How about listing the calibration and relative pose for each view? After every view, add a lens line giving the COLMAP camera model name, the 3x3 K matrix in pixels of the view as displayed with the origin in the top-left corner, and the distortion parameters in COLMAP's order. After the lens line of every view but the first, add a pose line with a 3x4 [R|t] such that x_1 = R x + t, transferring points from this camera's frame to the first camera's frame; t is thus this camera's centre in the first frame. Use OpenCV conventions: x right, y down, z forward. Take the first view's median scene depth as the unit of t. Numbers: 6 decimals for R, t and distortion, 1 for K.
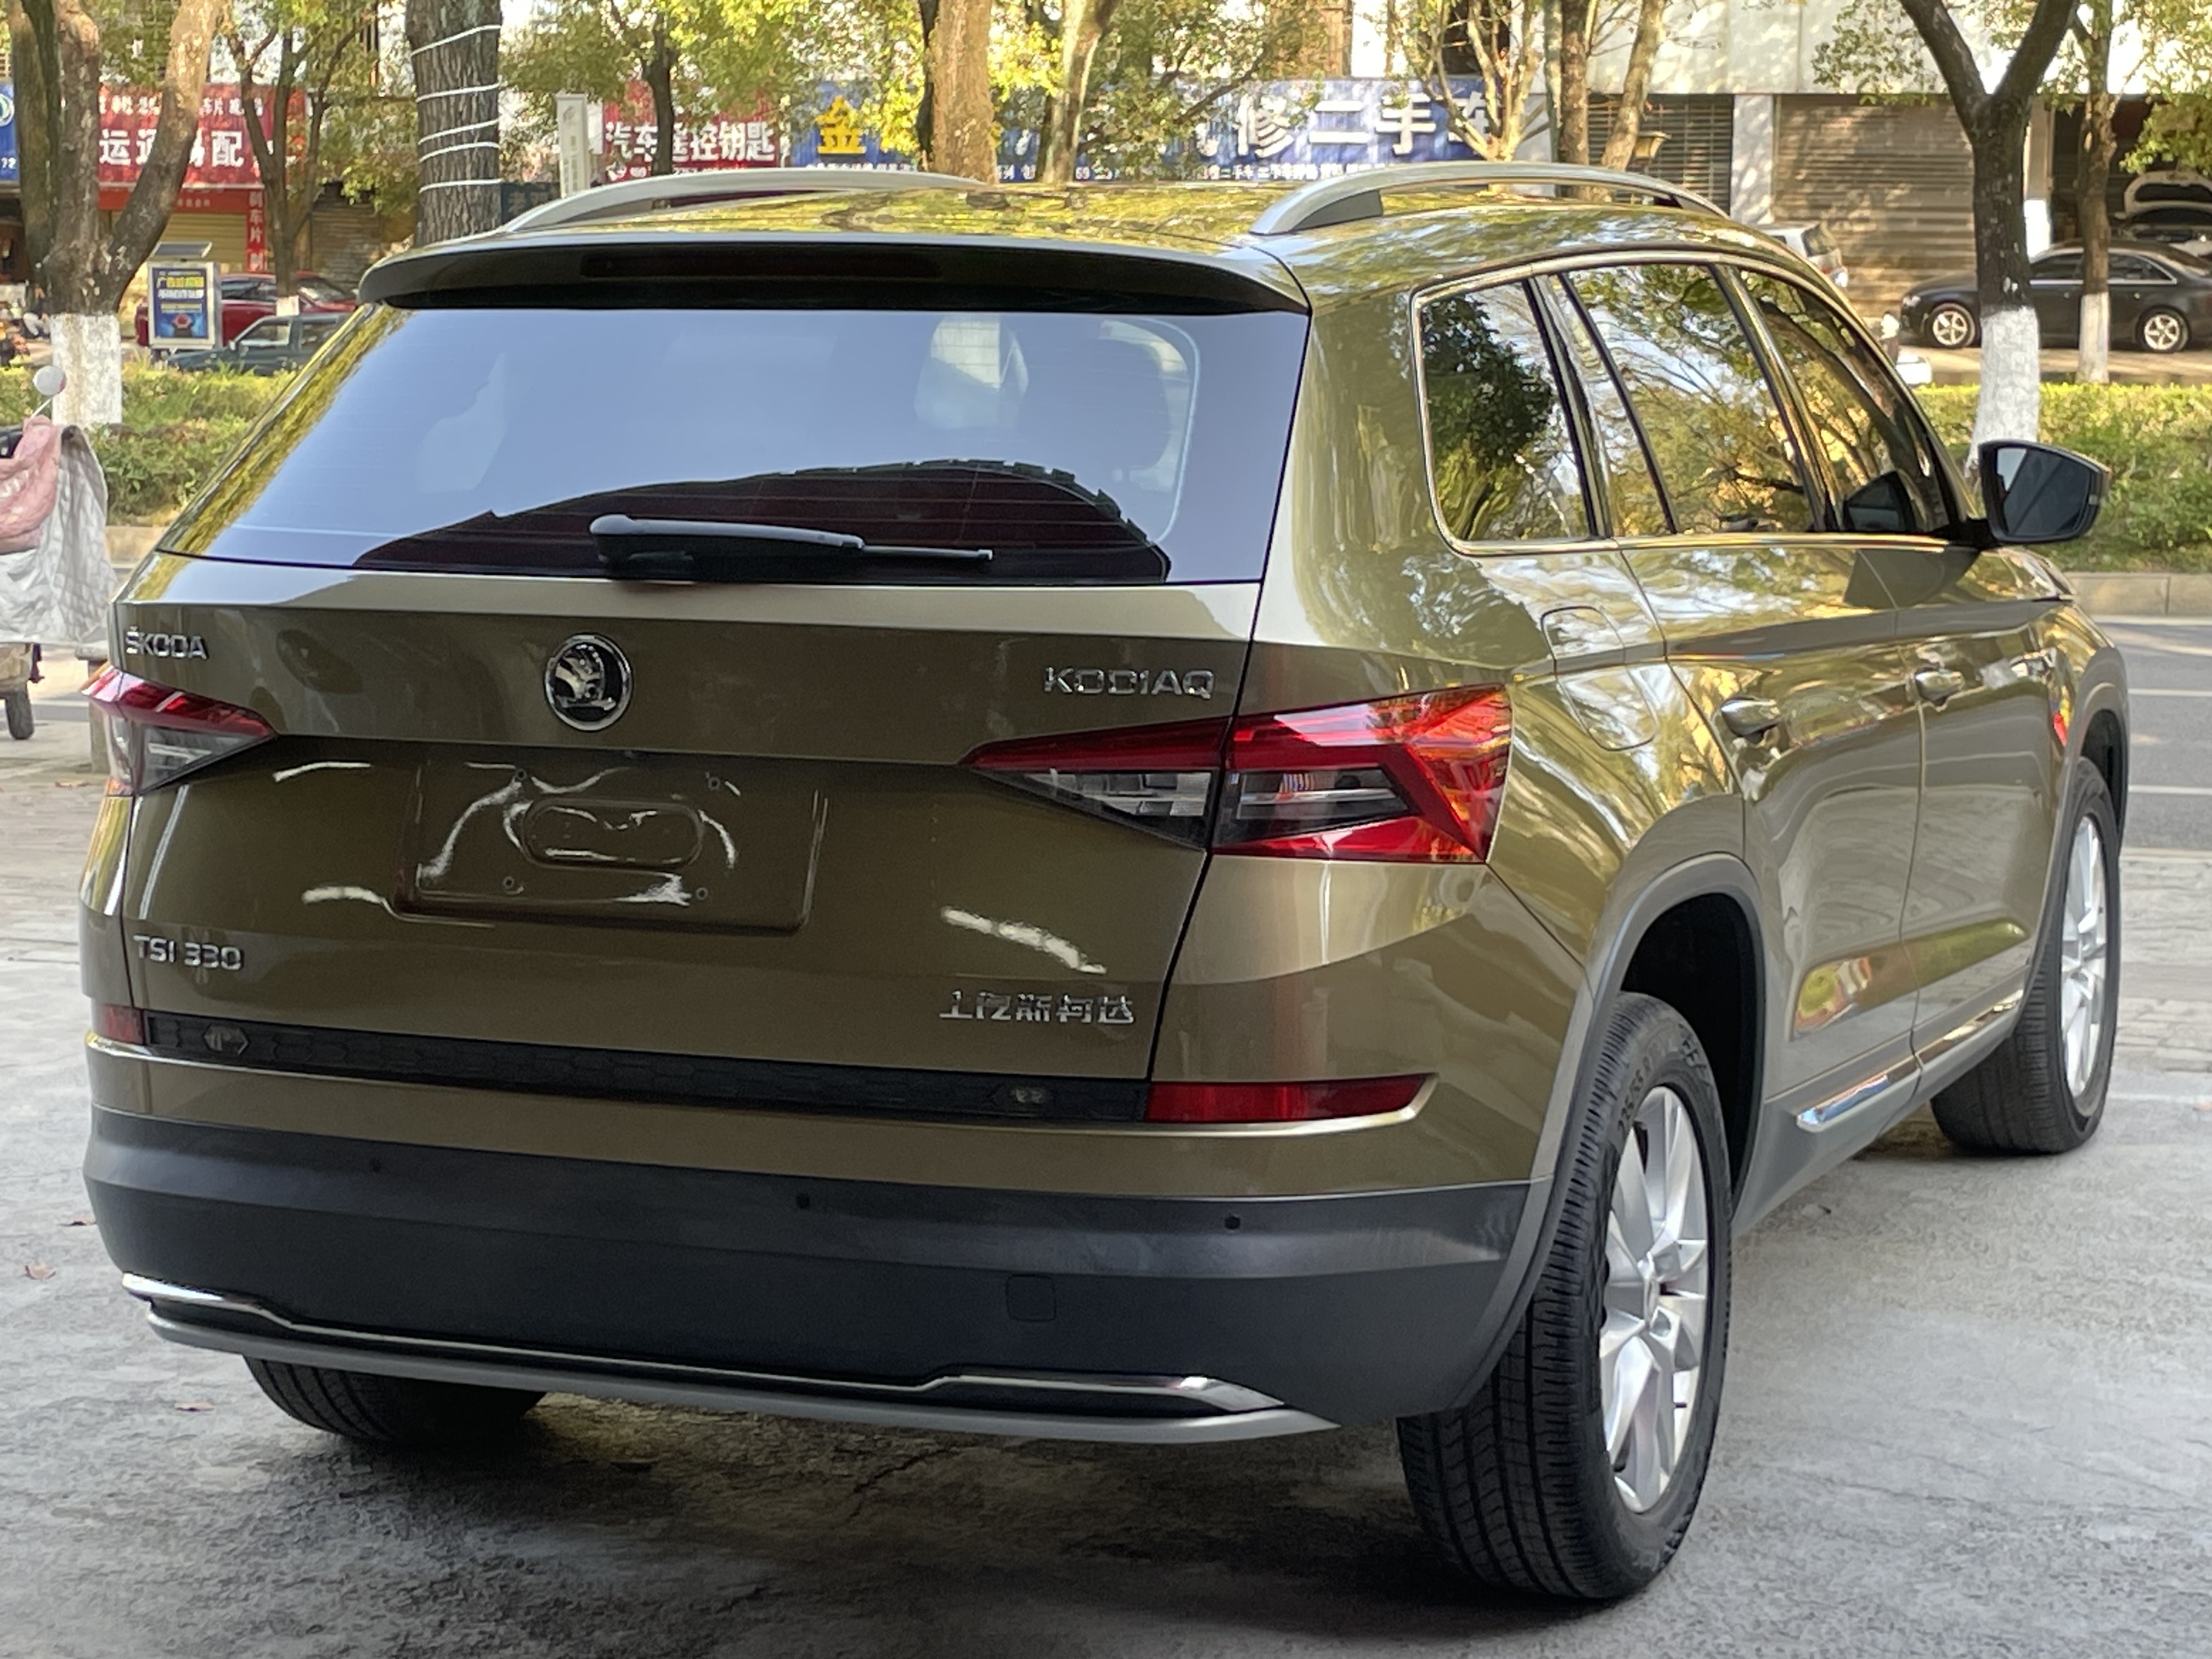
lens RADIAL K [[4328.2, 0, 1106.0], [0, 4328.2, 829.5], [0, 0, 1]] dist [0.192443, -0.696267]
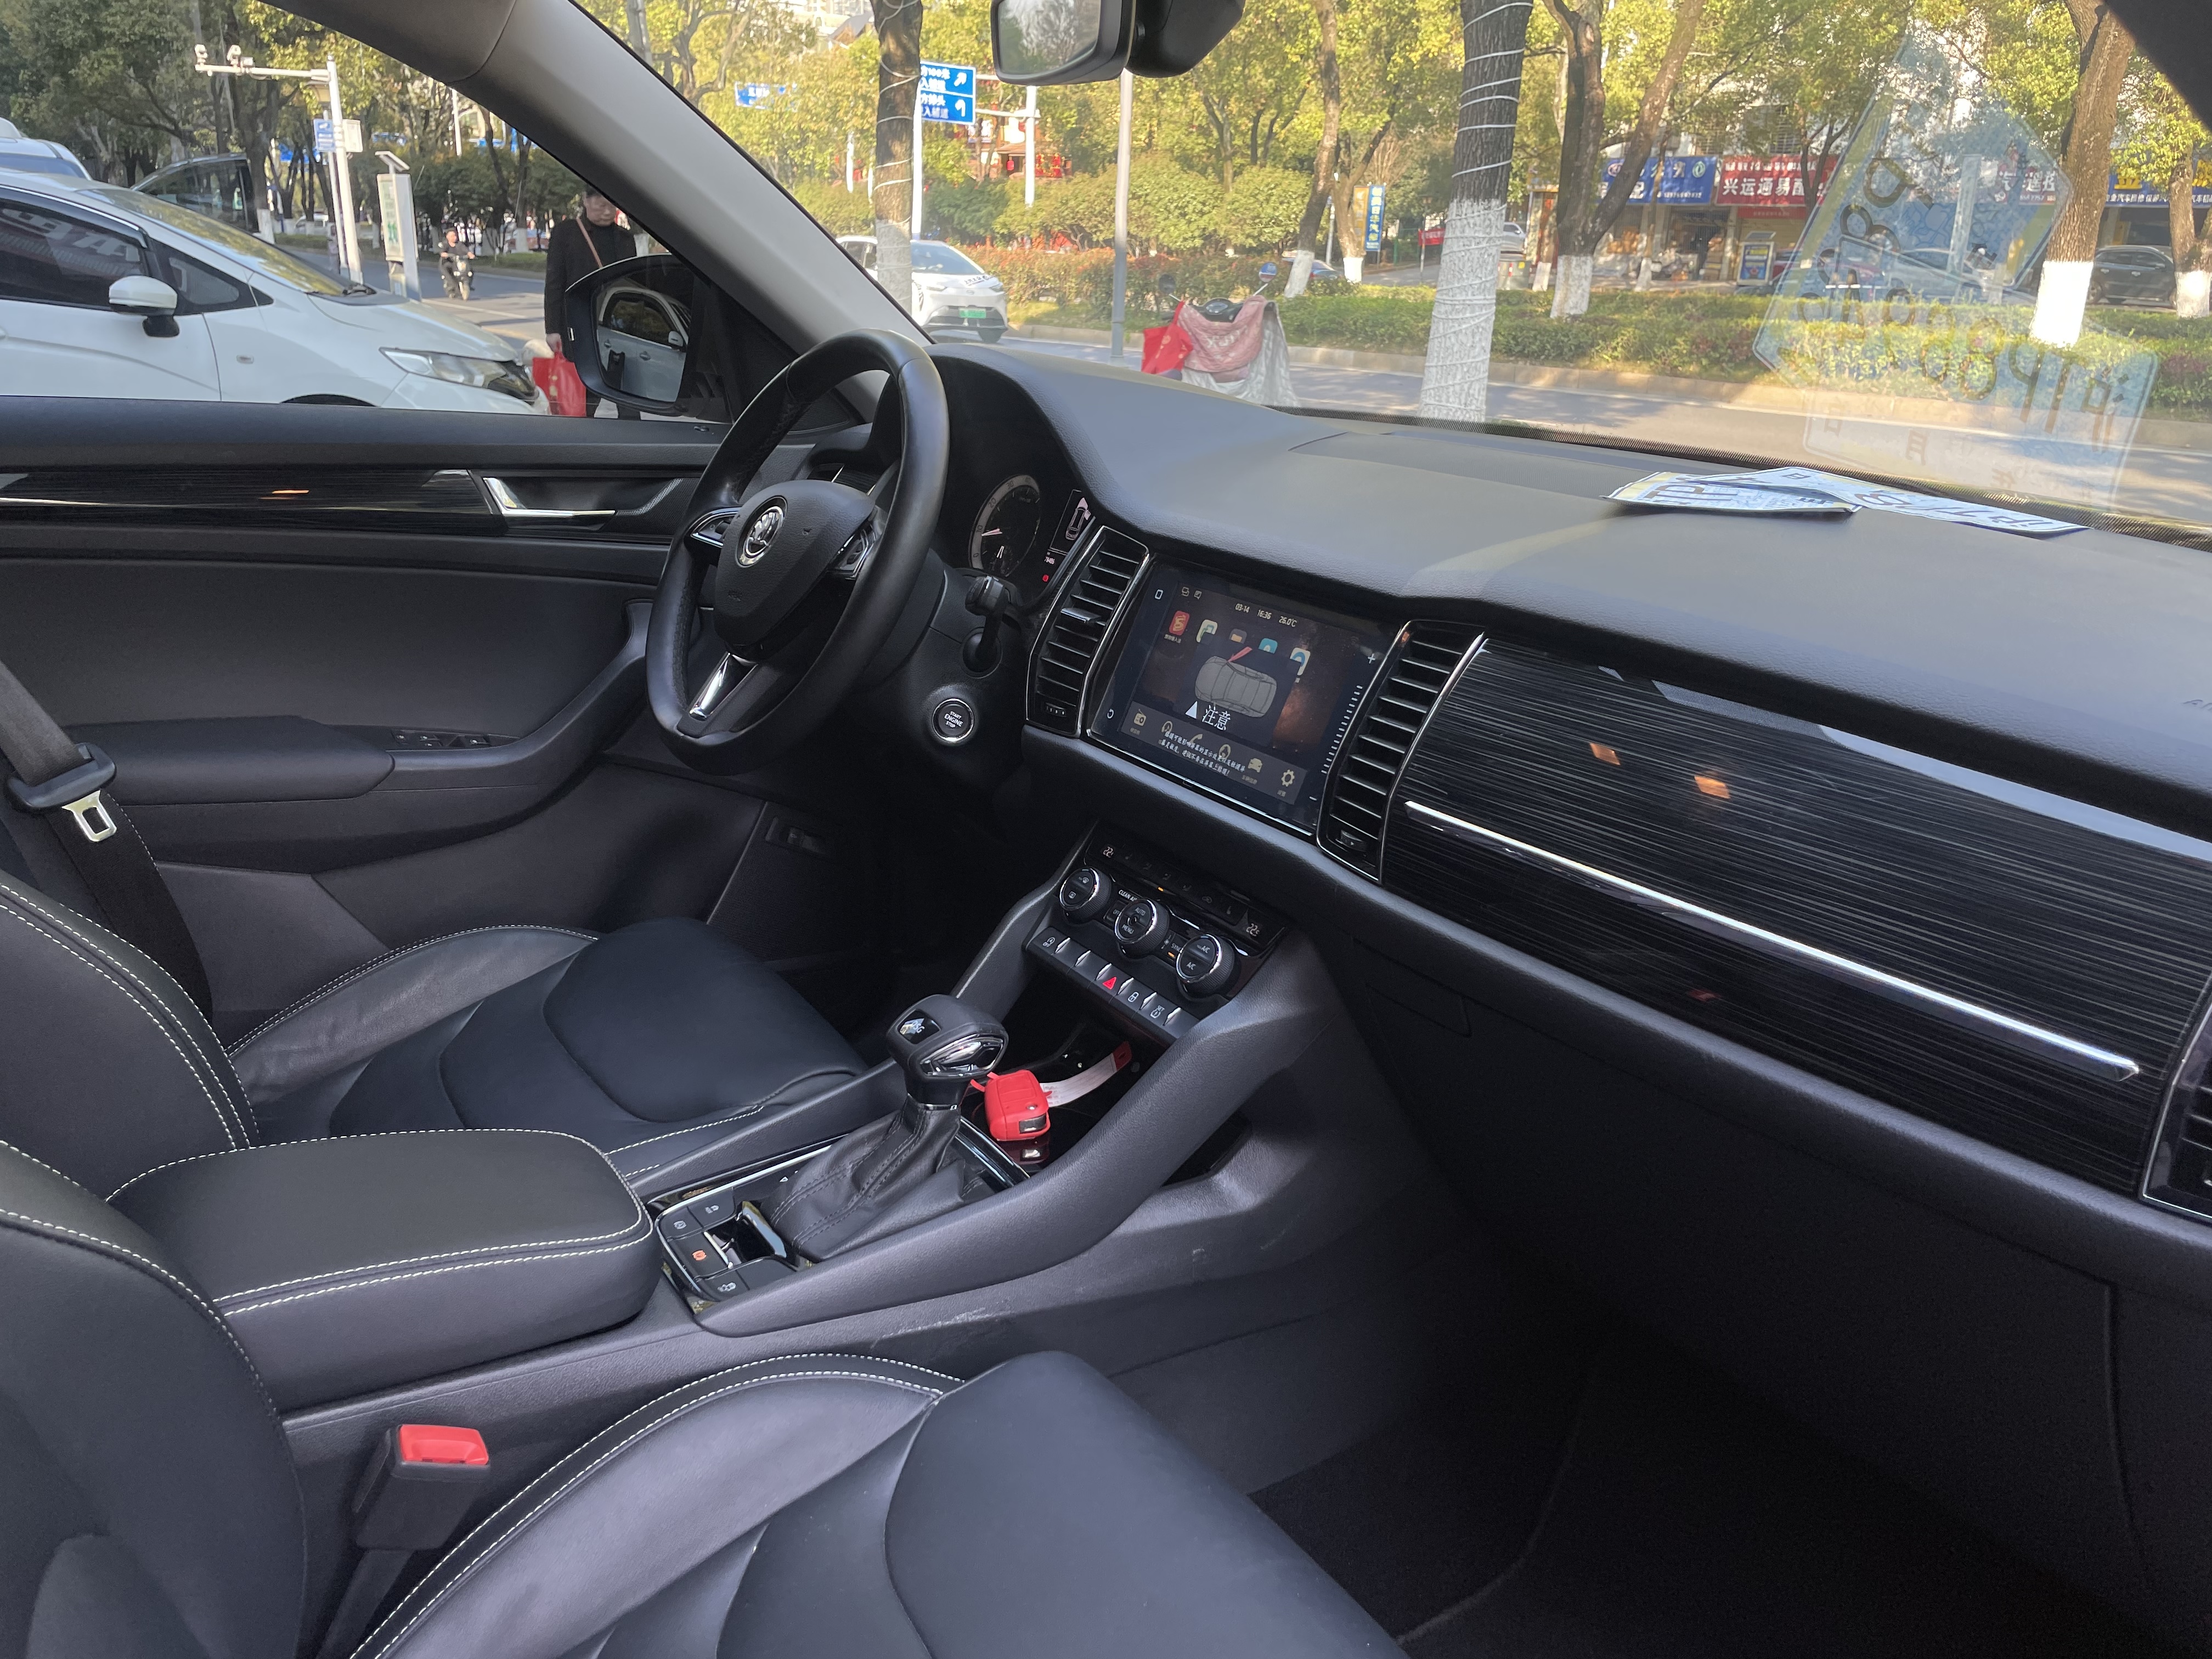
lens RADIAL K [[1676.3, 0, 1099.5], [0, 1676.3, 823.3], [0, 0, 1]] dist [0.050339, -0.055173]
pose [[0.824031, 0.201646, -0.529444, 0.022226], [-0.093489, 0.970102, 0.223969, -0.010902], [0.558777, -0.135060, 0.818246, 0.120353]]
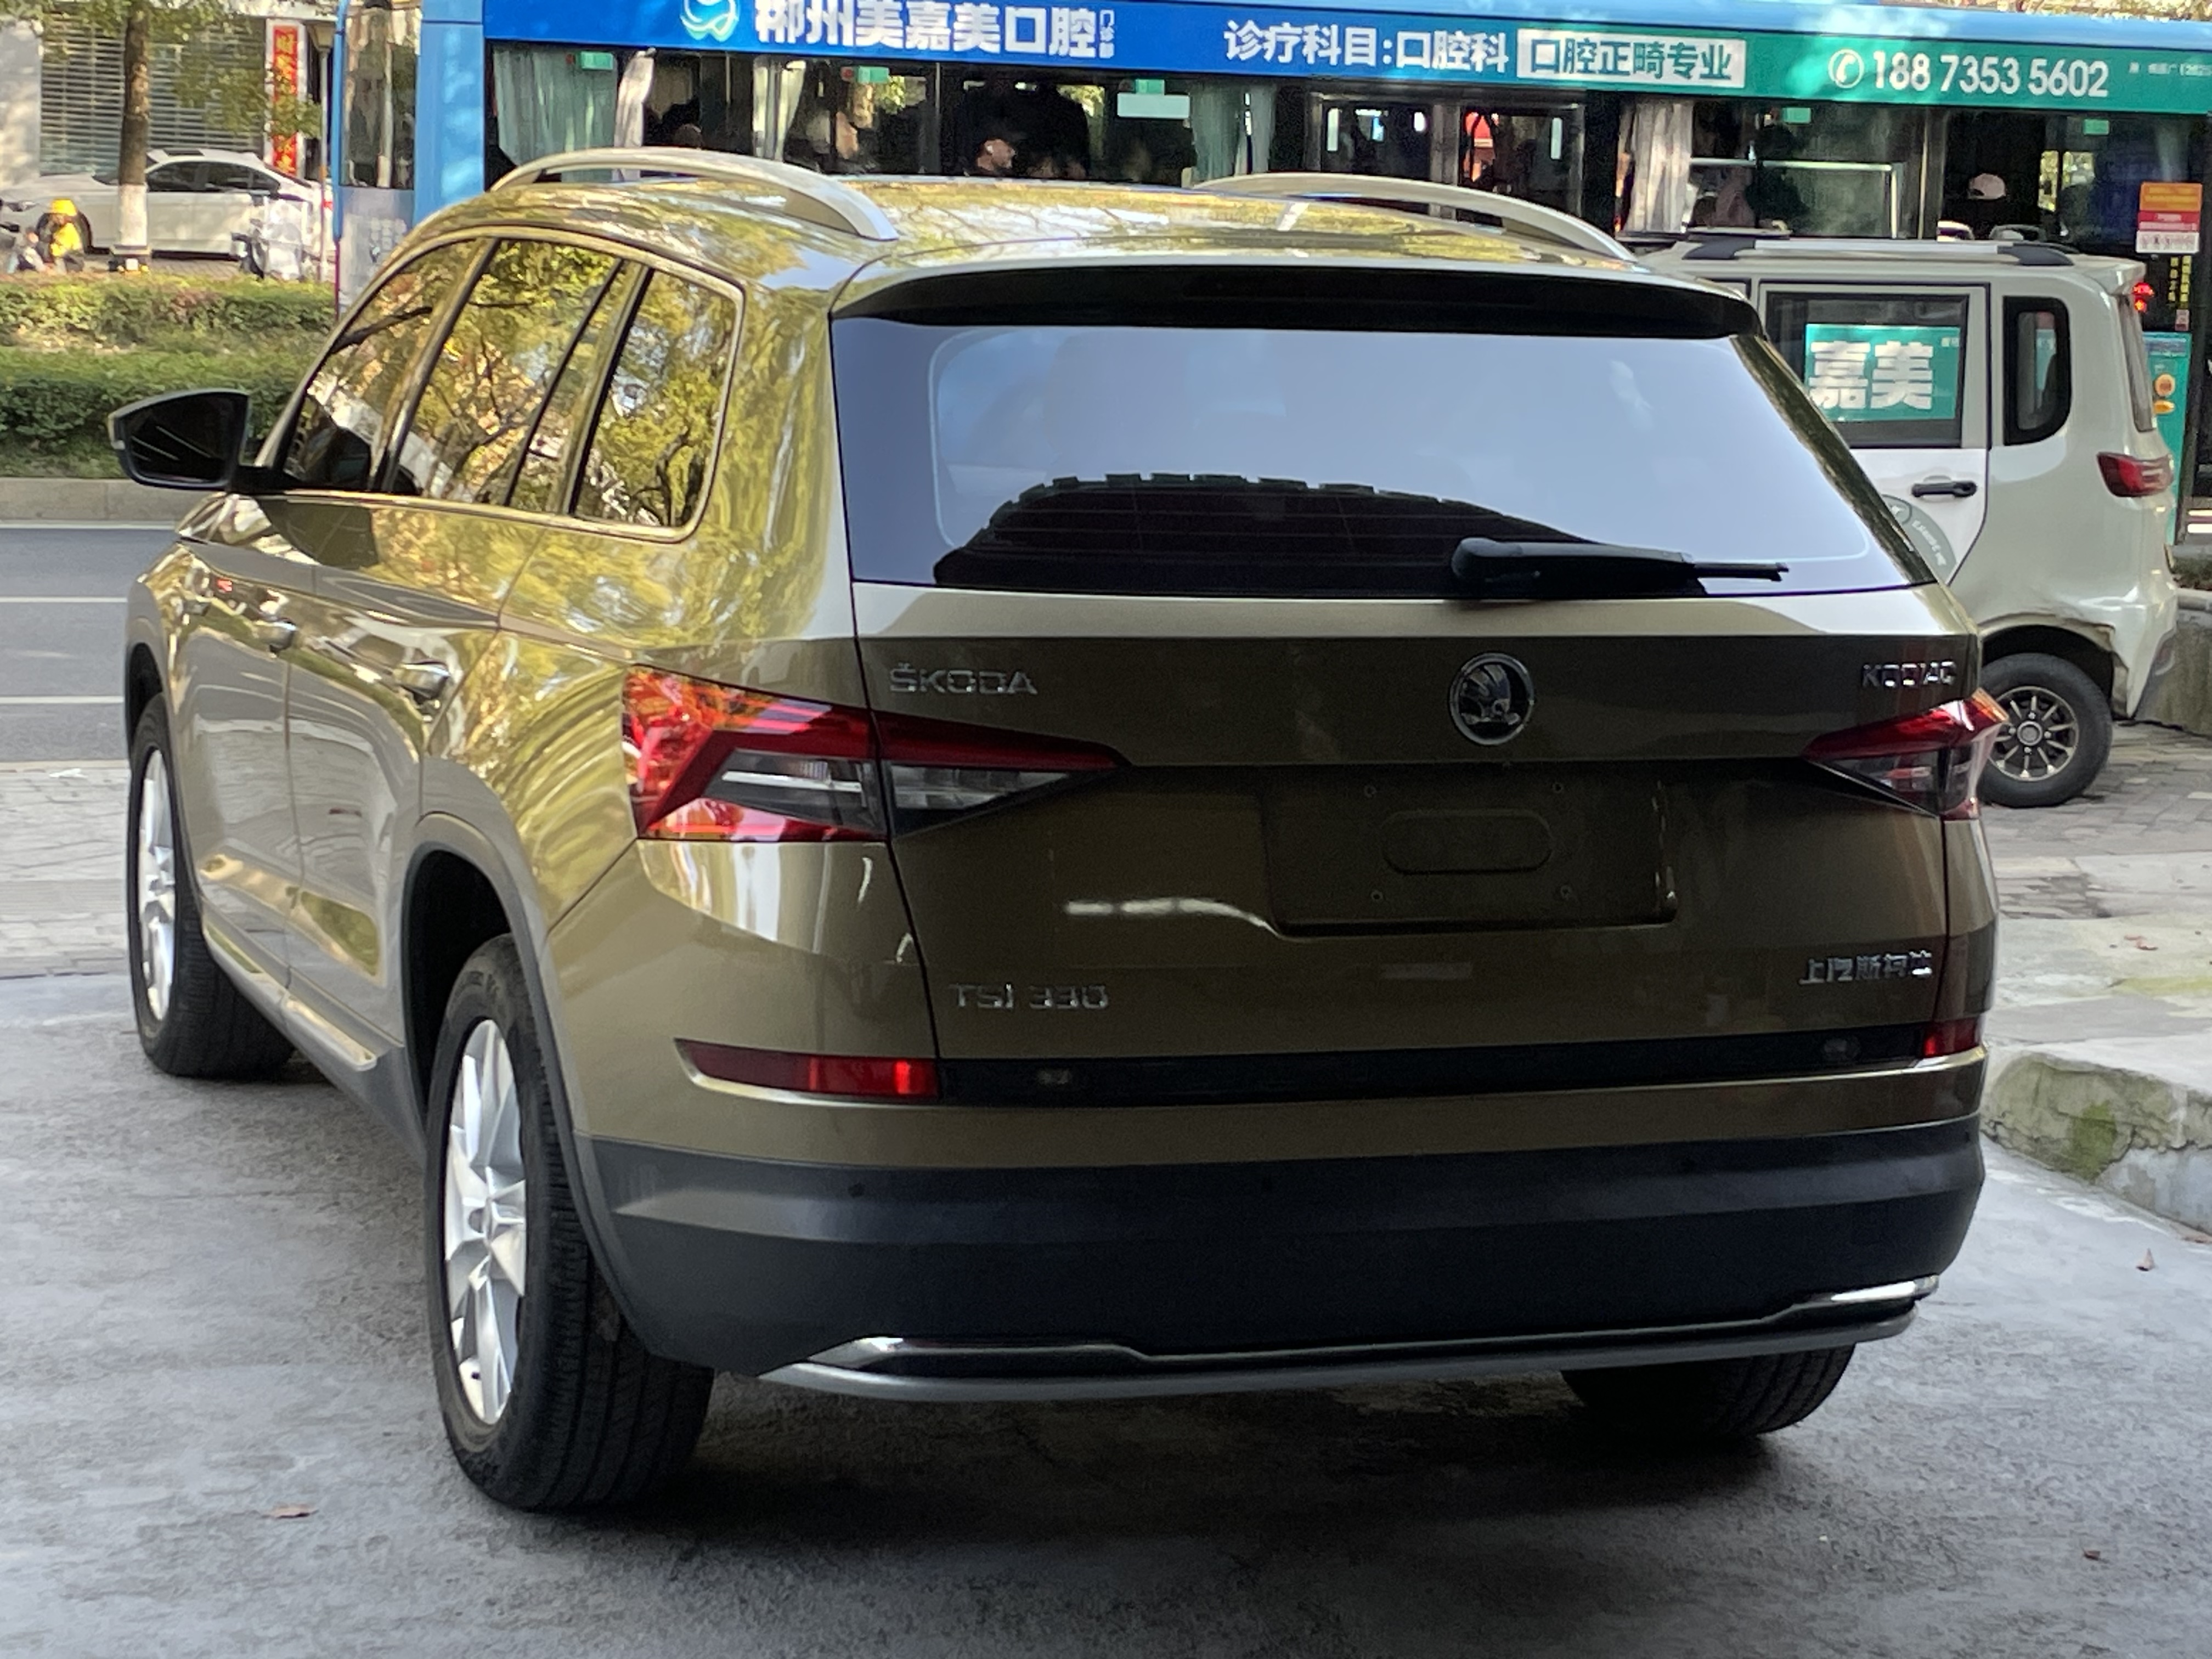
lens RADIAL K [[4355.5, 0, 1131.3], [0, 4355.5, 828.2], [0, 0, 1]] dist [0.156490, -0.535721]
pose [[0.732121, -0.071362, 0.677426, -0.077185], [0.050825, 0.997448, 0.050146, -0.005158], [-0.679275, -0.002283, 0.733880, 0.024542]]
